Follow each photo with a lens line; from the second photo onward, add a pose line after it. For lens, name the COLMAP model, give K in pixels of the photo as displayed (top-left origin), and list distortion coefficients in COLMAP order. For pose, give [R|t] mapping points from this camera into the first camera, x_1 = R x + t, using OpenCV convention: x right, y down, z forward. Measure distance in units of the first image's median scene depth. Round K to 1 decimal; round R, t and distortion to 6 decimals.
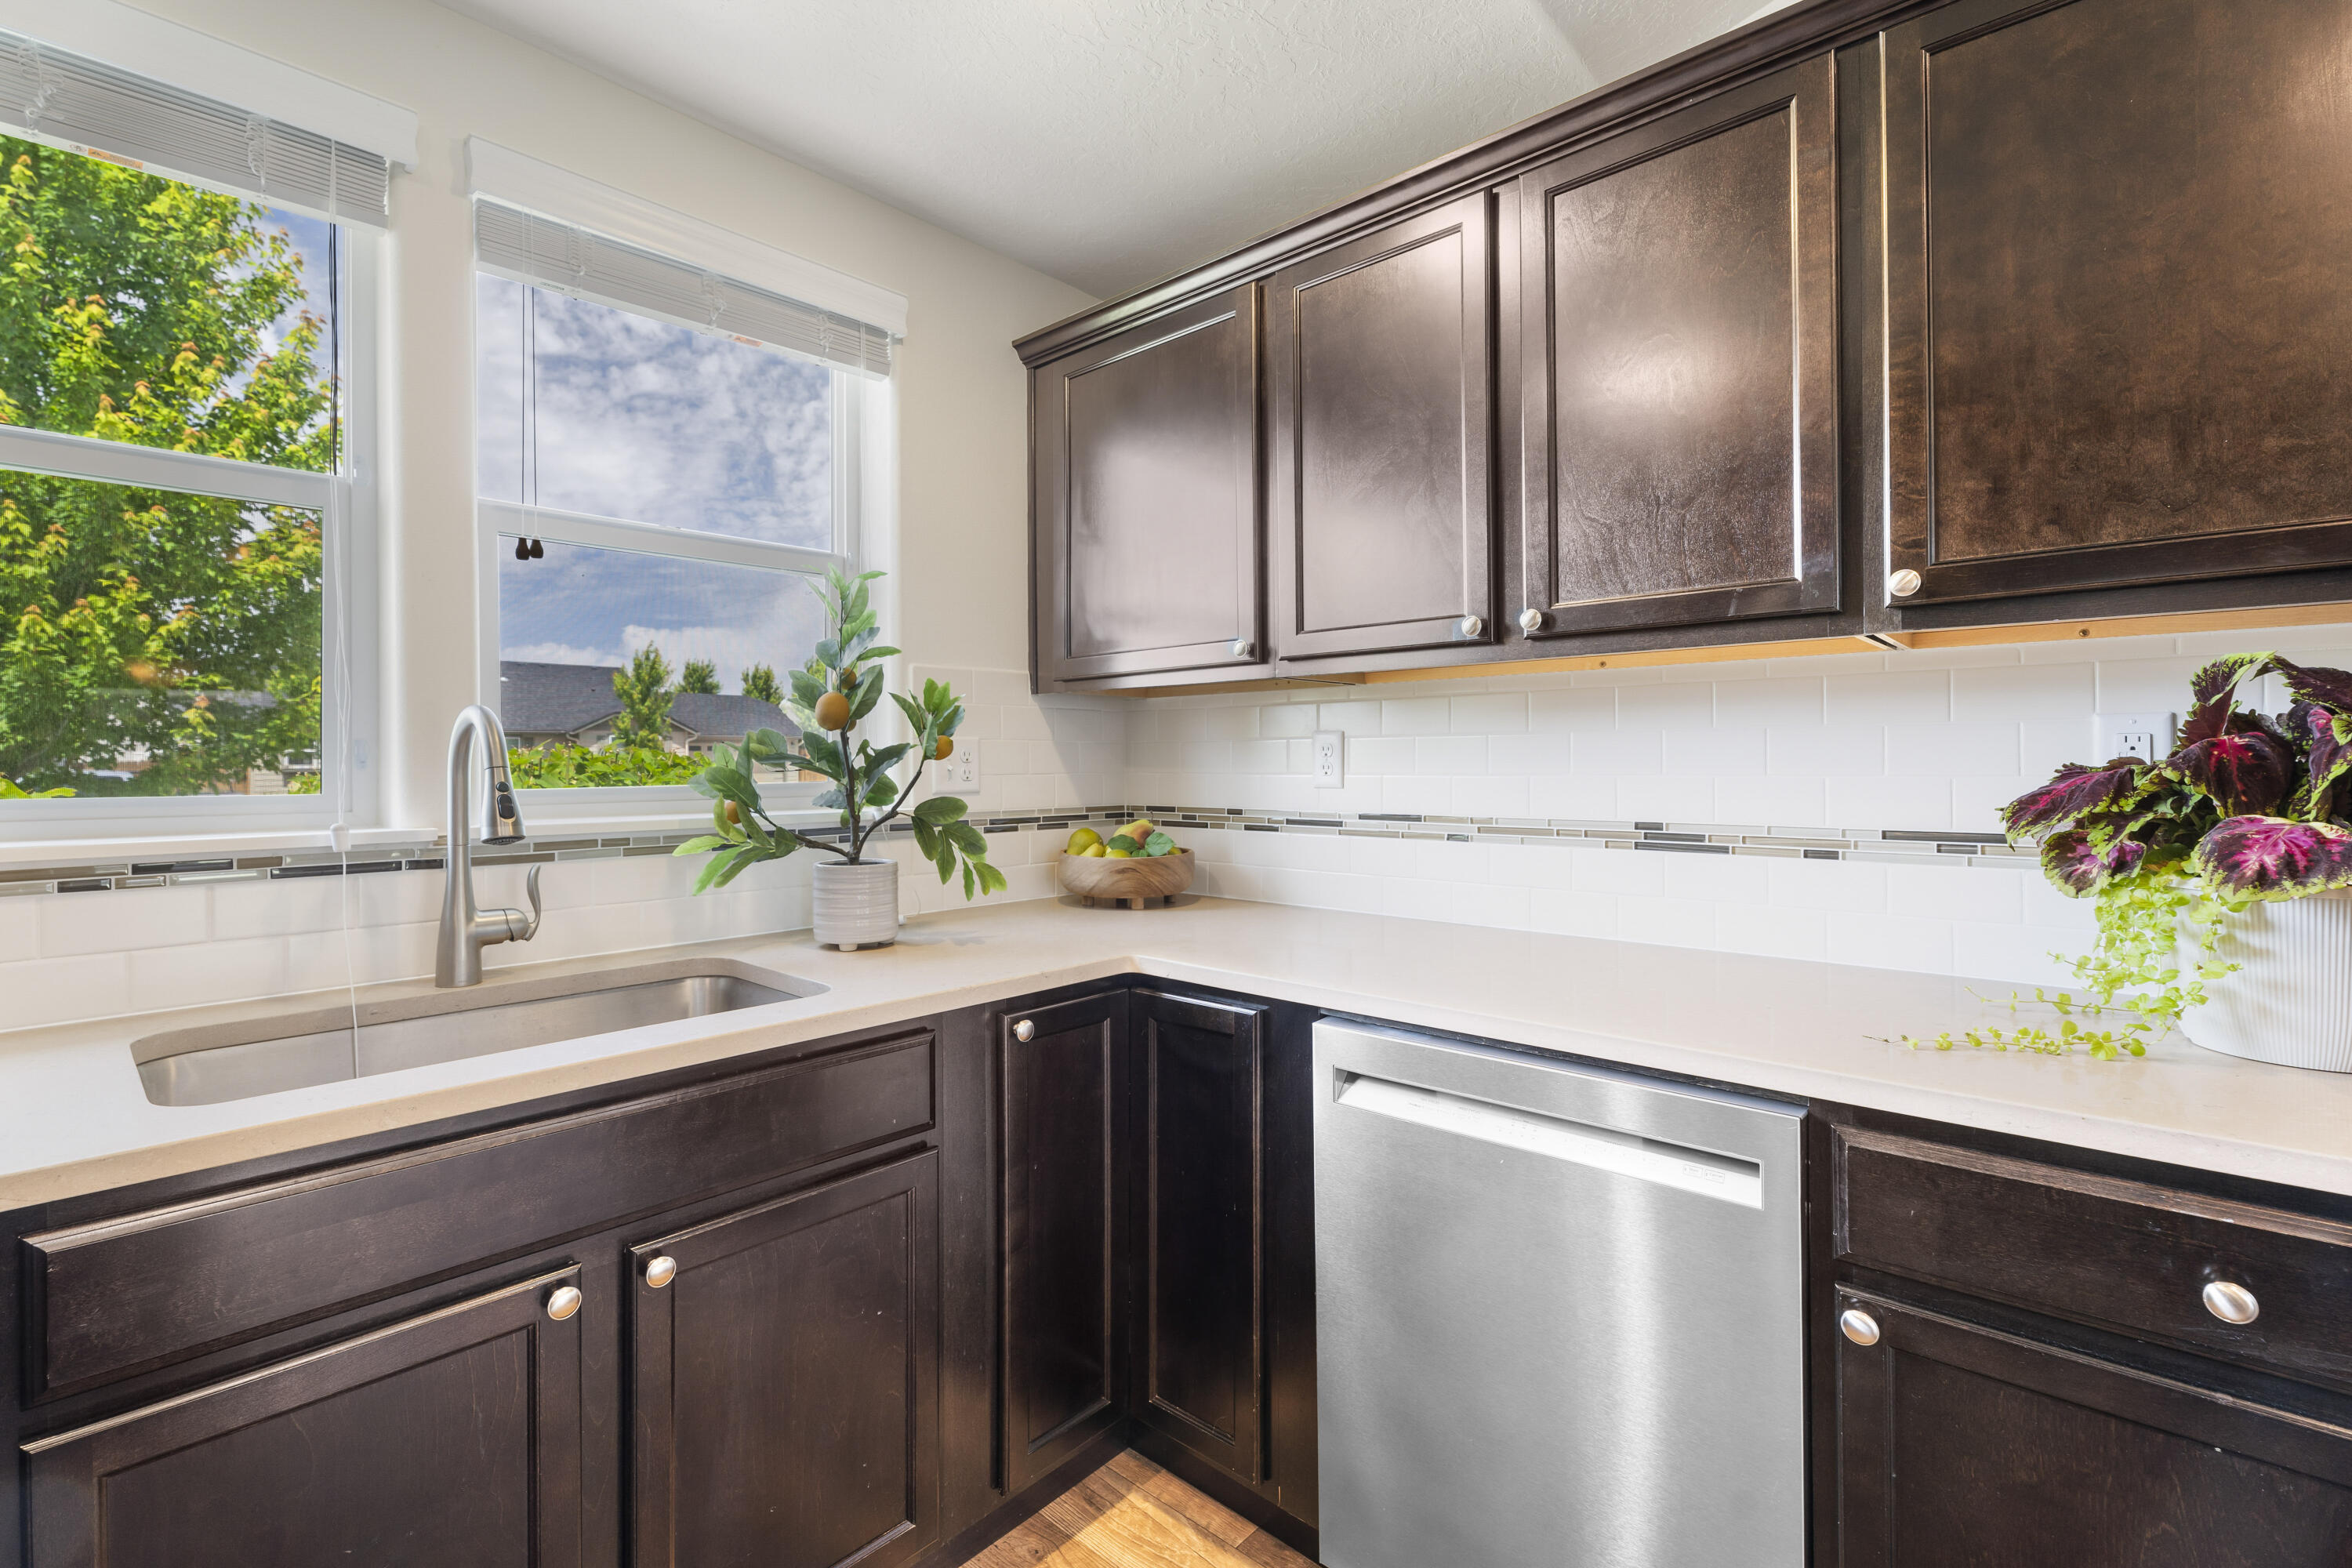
lens RADIAL K [[1032.2, 0, 1139.0], [0, 1032.2, 753.3], [0, 0, 1]] dist [0.002254, -0.013192]
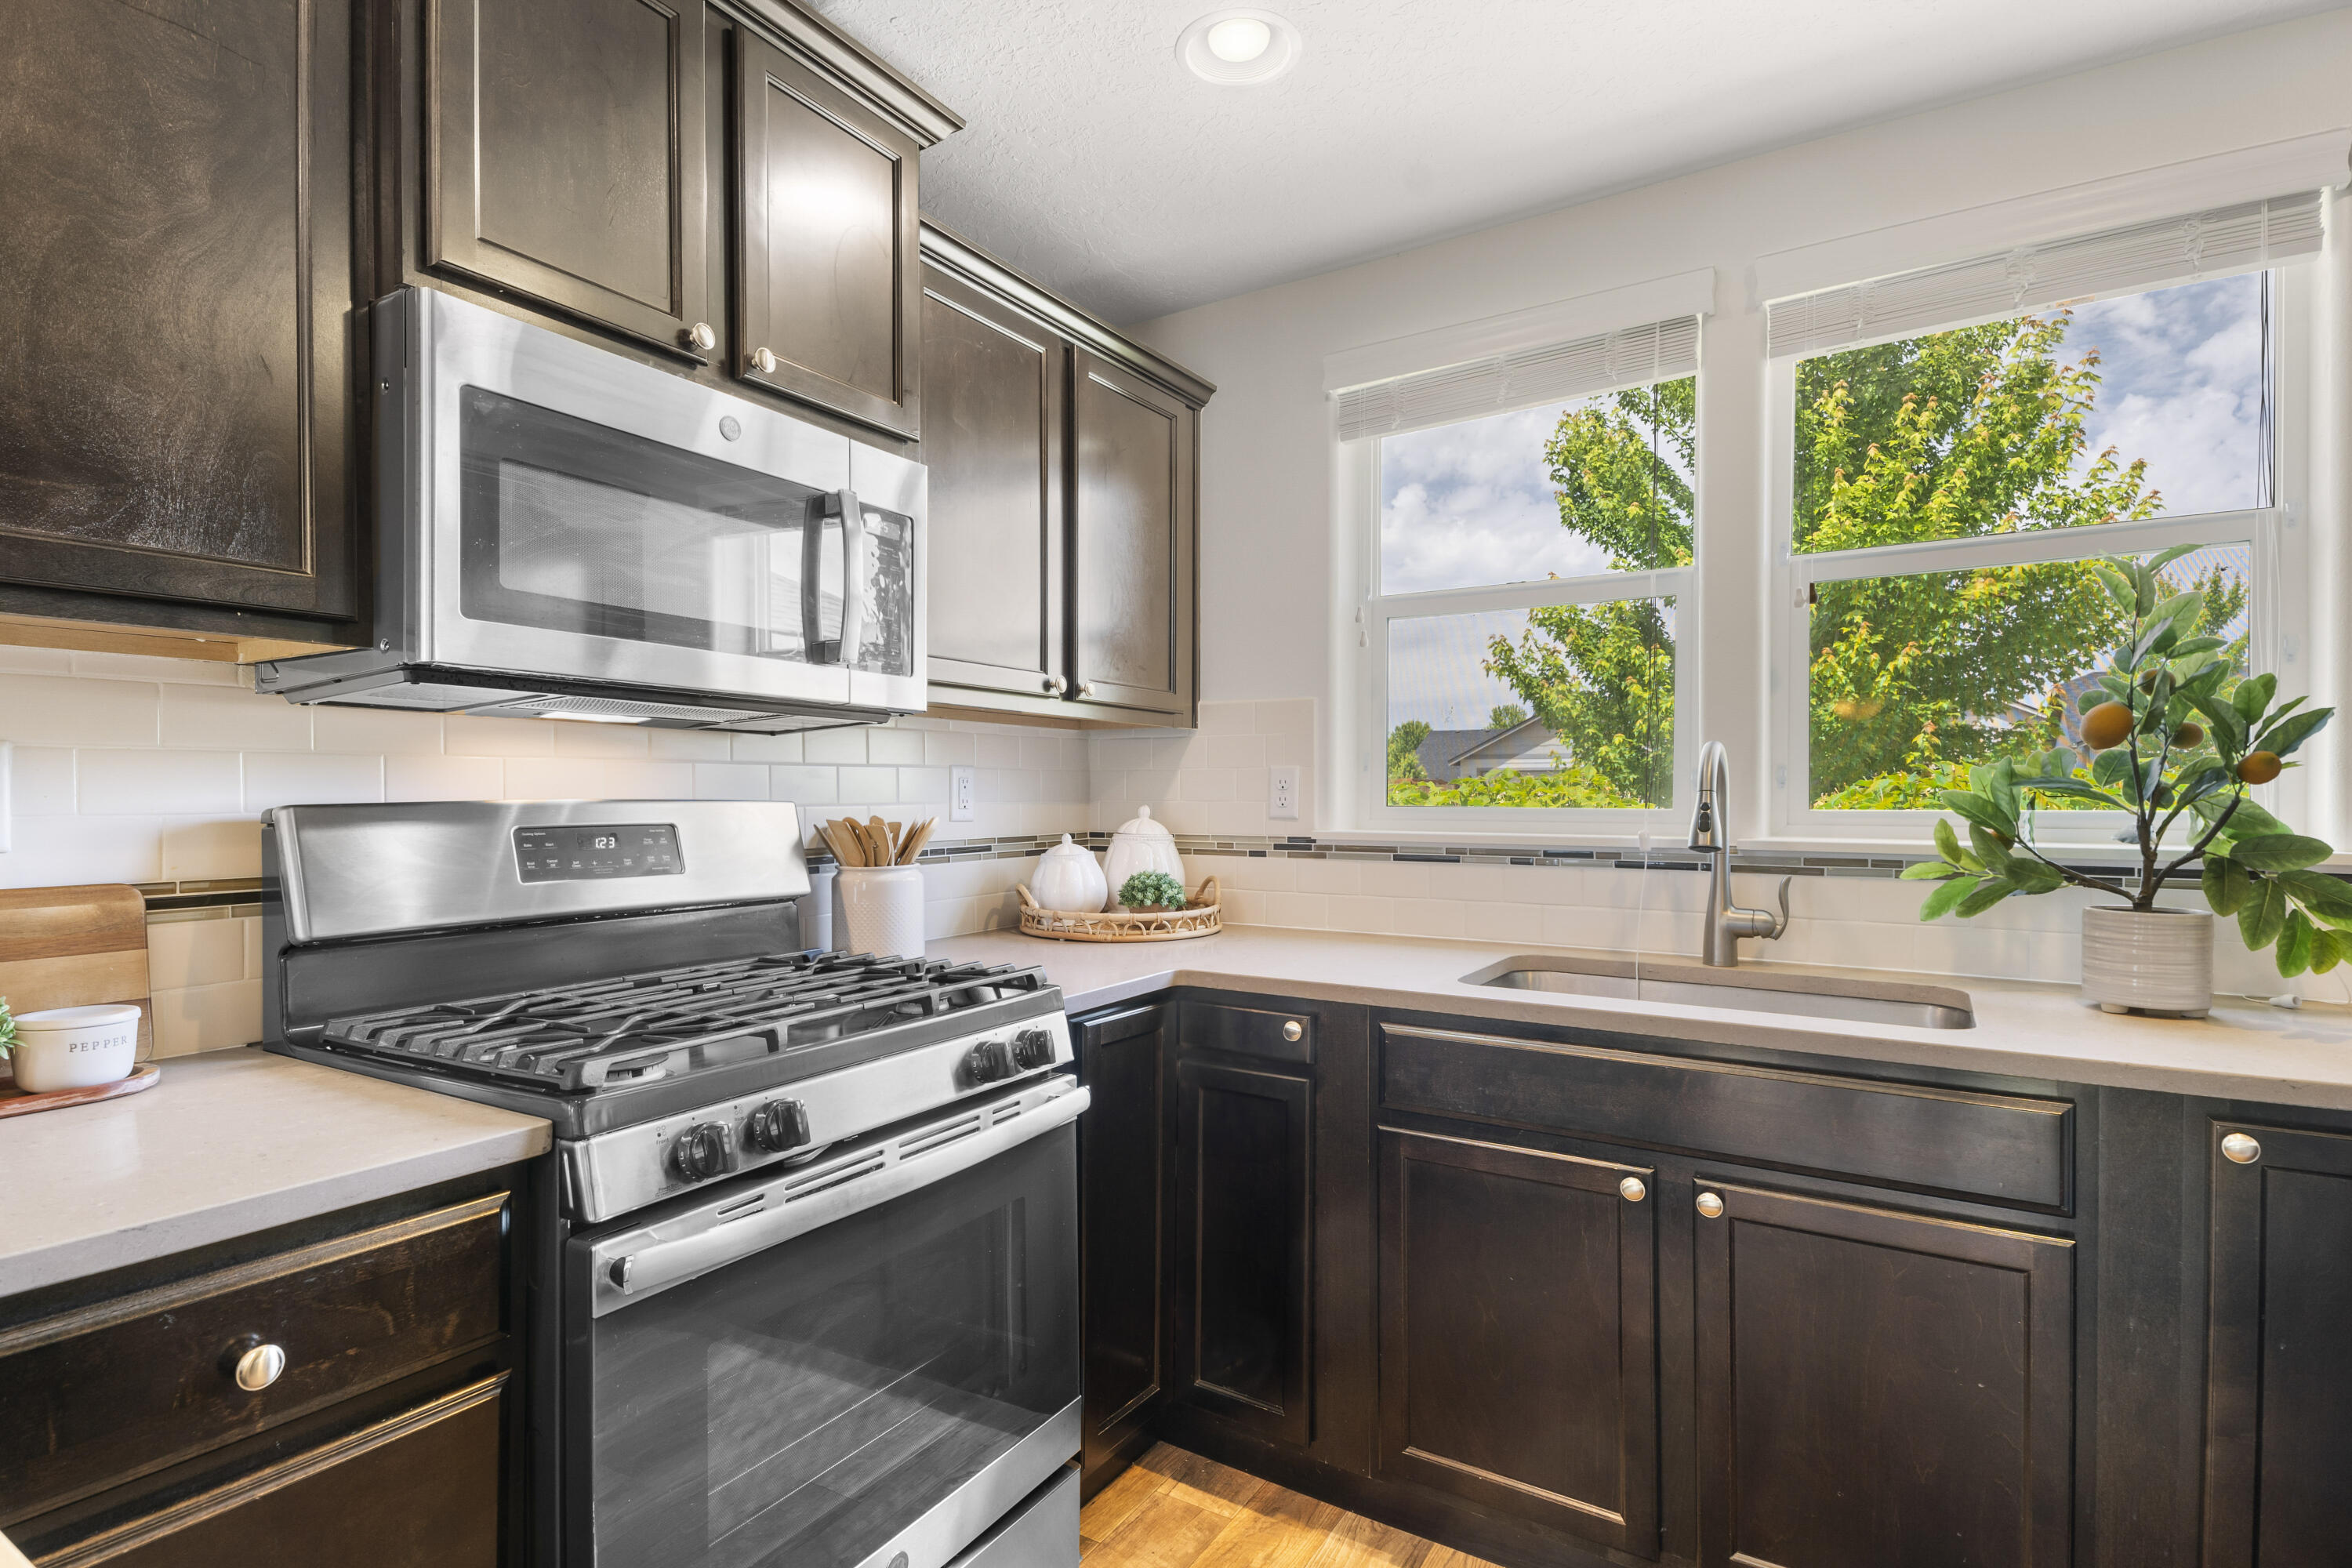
lens RADIAL K [[1151.0, 0, 1172.3], [0, 1151.0, 796.6], [0, 0, 1]] dist [0.045594, -0.021040]
pose [[0.164265, 0.008960, -0.986376, 0.489933], [0.009502, 0.999898, 0.010666, -0.000632], [0.986371, -0.011124, 0.164163, 0.093987]]
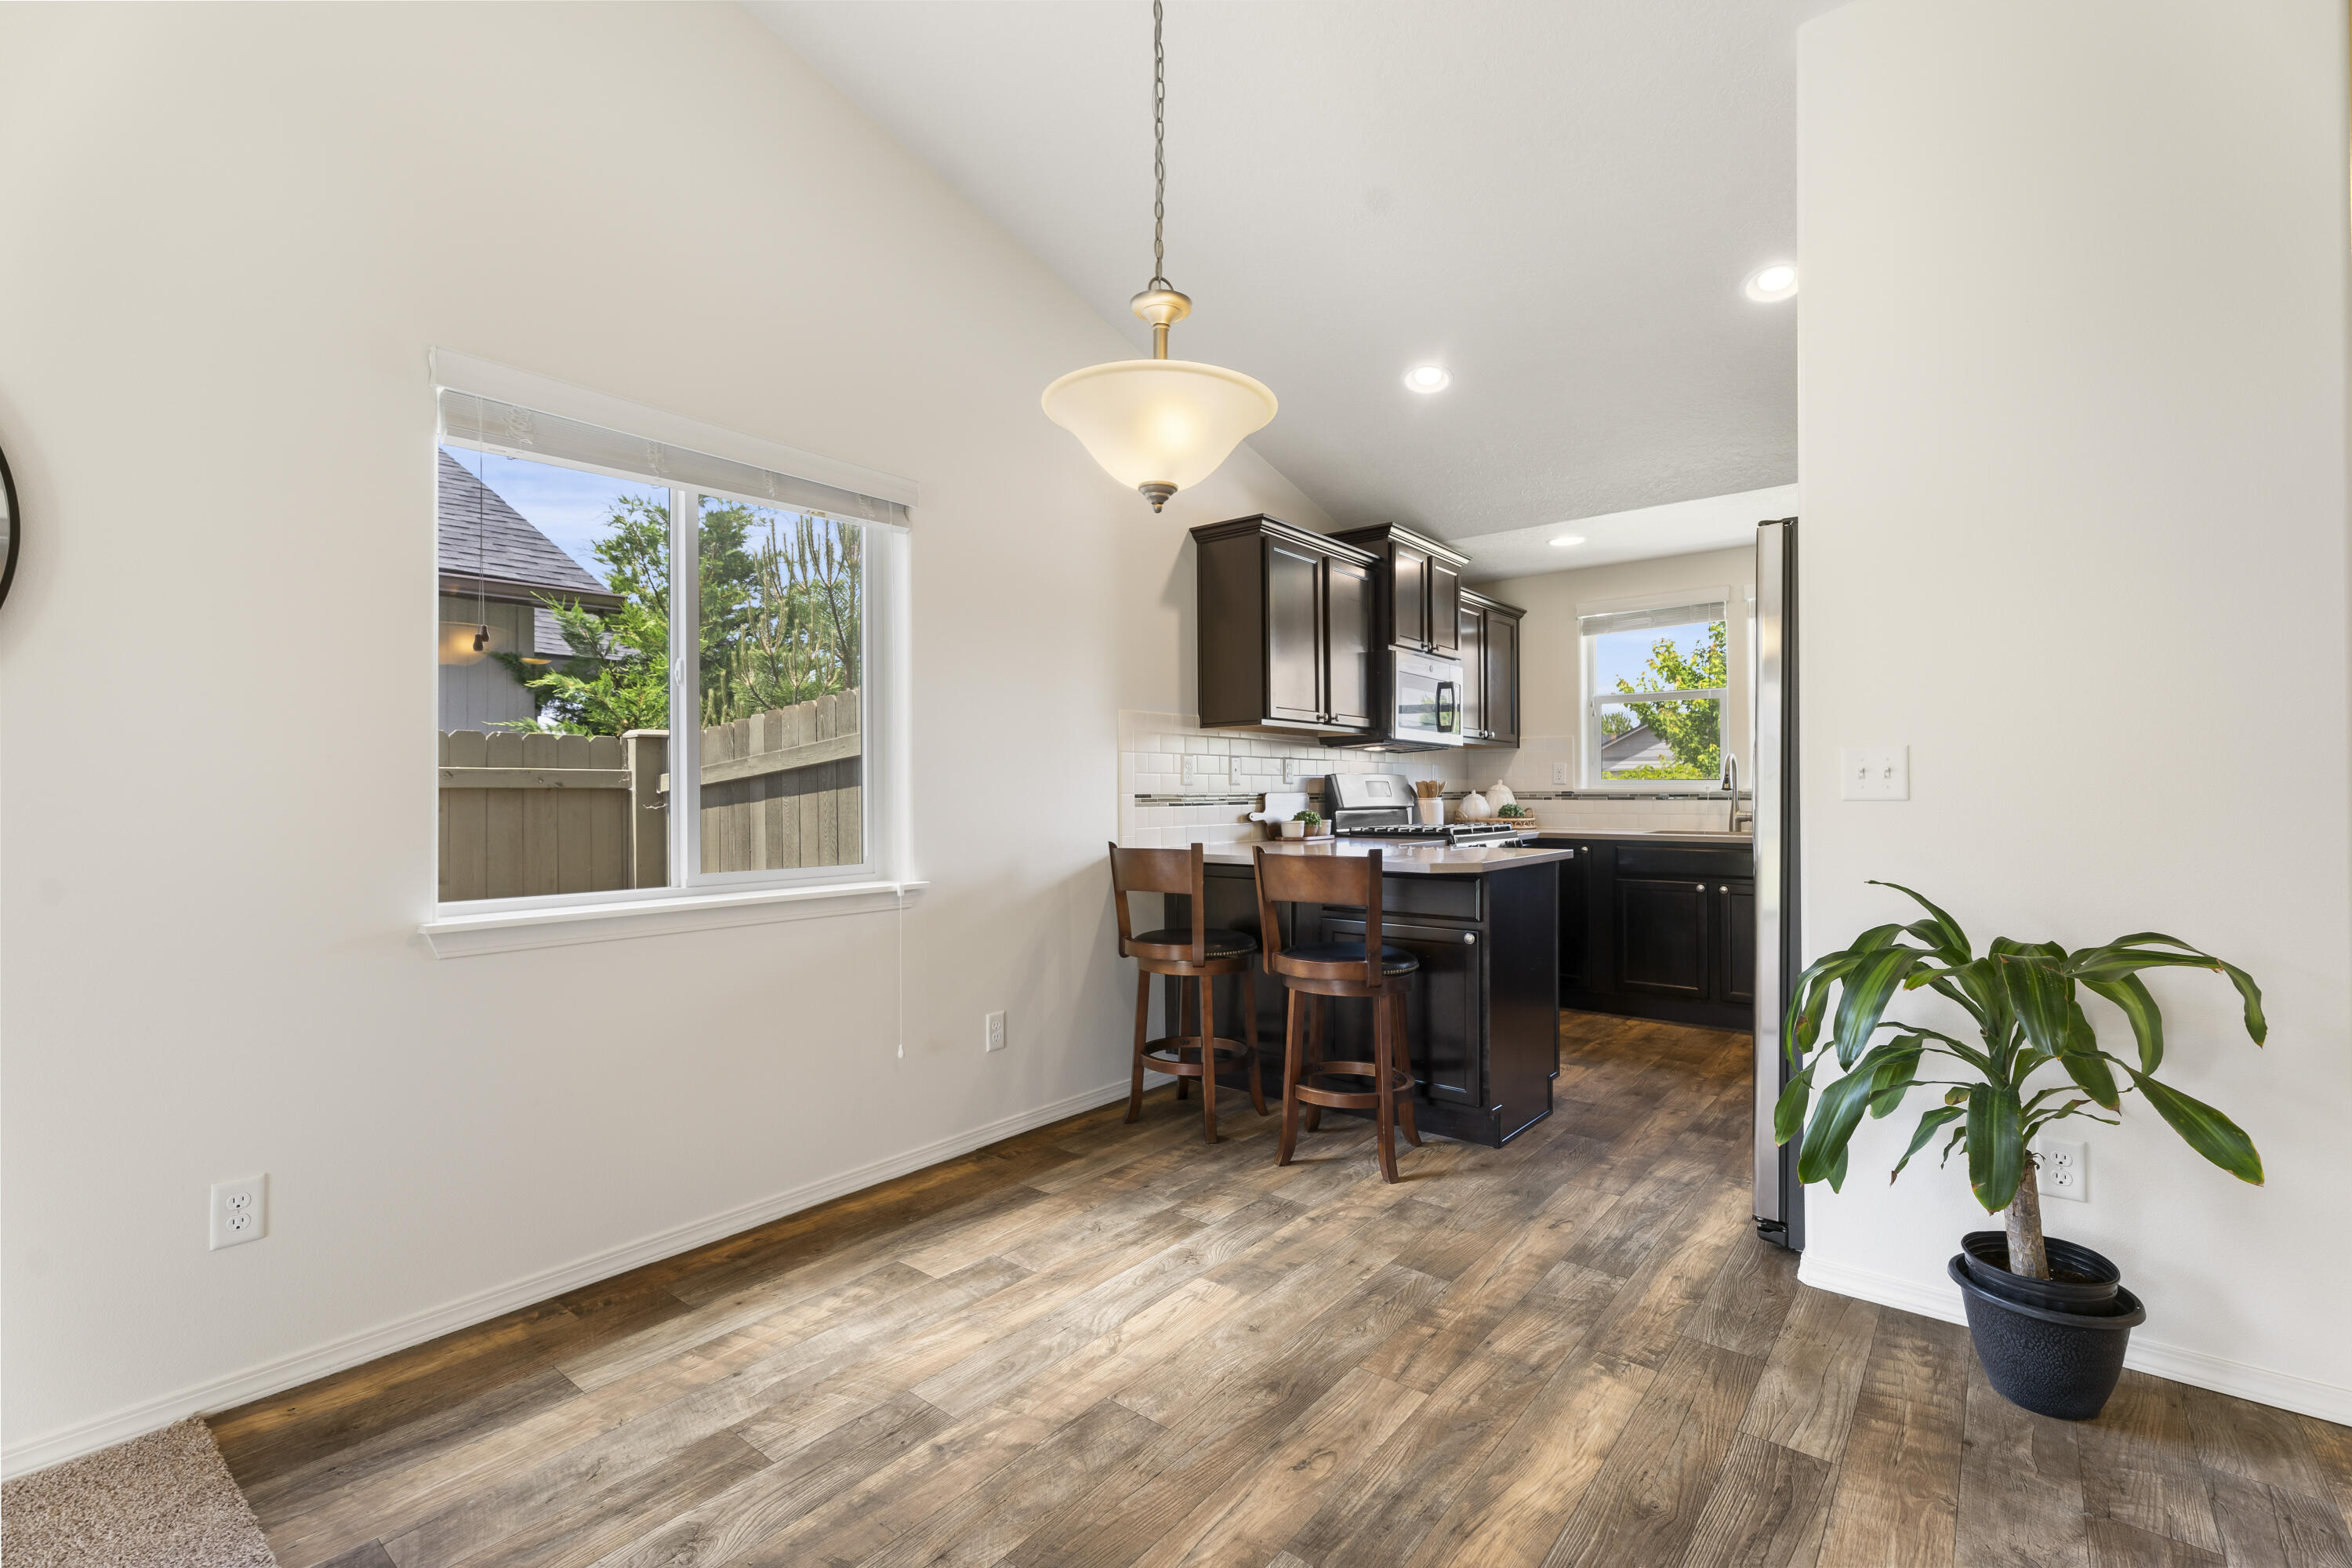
lens RADIAL K [[1047.5, 0, 1170.3], [0, 1047.5, 783.0], [0, 0, 1]] dist [0.003190, -0.003683]
pose [[0.048677, -0.007501, -0.998786, 2.297195], [0.011095, 0.999914, -0.006969, 0.048314], [0.998753, -0.010742, 0.048756, -0.903535]]
